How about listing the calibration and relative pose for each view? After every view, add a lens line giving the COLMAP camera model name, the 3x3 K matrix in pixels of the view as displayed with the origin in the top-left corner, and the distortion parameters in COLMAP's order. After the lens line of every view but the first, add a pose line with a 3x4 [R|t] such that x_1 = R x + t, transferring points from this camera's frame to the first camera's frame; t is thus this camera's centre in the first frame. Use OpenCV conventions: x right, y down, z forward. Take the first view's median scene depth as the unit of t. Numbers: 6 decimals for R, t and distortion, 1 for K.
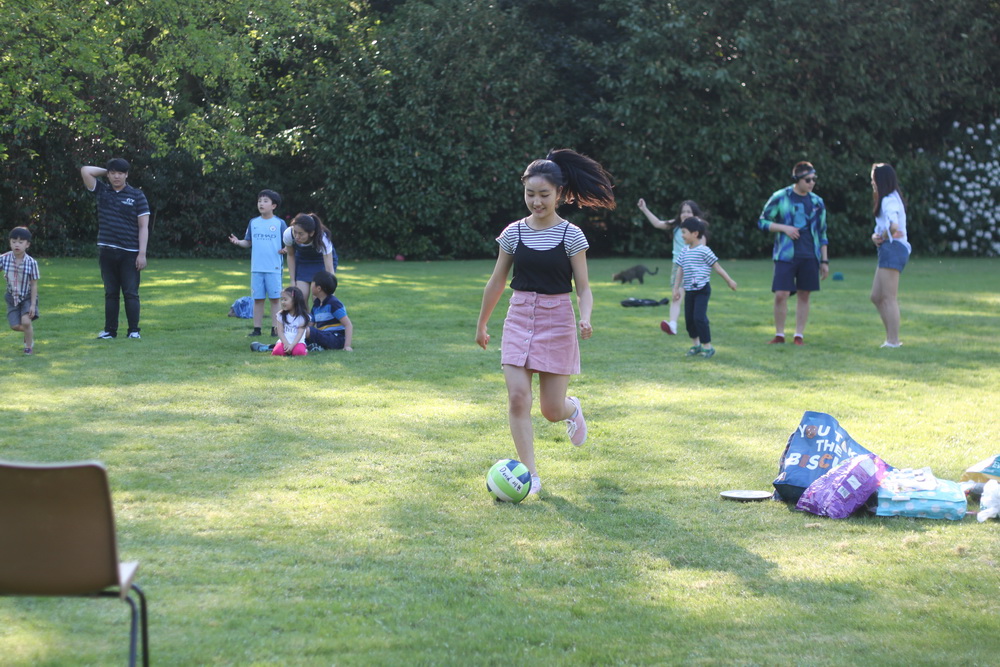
lens RADIAL K [[2280.4, 0, 499.4], [0, 2280.4, 316.1], [0, 0, 1]] dist [-0.072329, -0.069711]
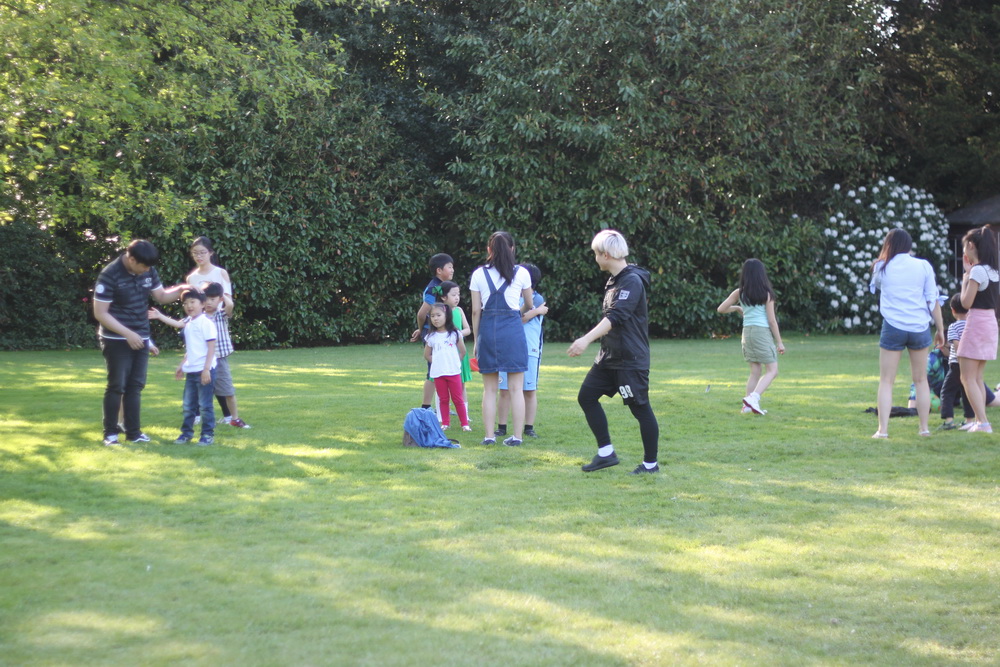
lens RADIAL K [[2280.4, 0, 499.4], [0, 2280.4, 316.1], [0, 0, 1]] dist [-0.072329, -0.069711]
pose [[0.977722, -0.013826, 0.209450, -0.121714], [0.020394, 0.999365, -0.029232, -0.010107], [-0.208913, 0.032852, 0.977382, 0.156082]]
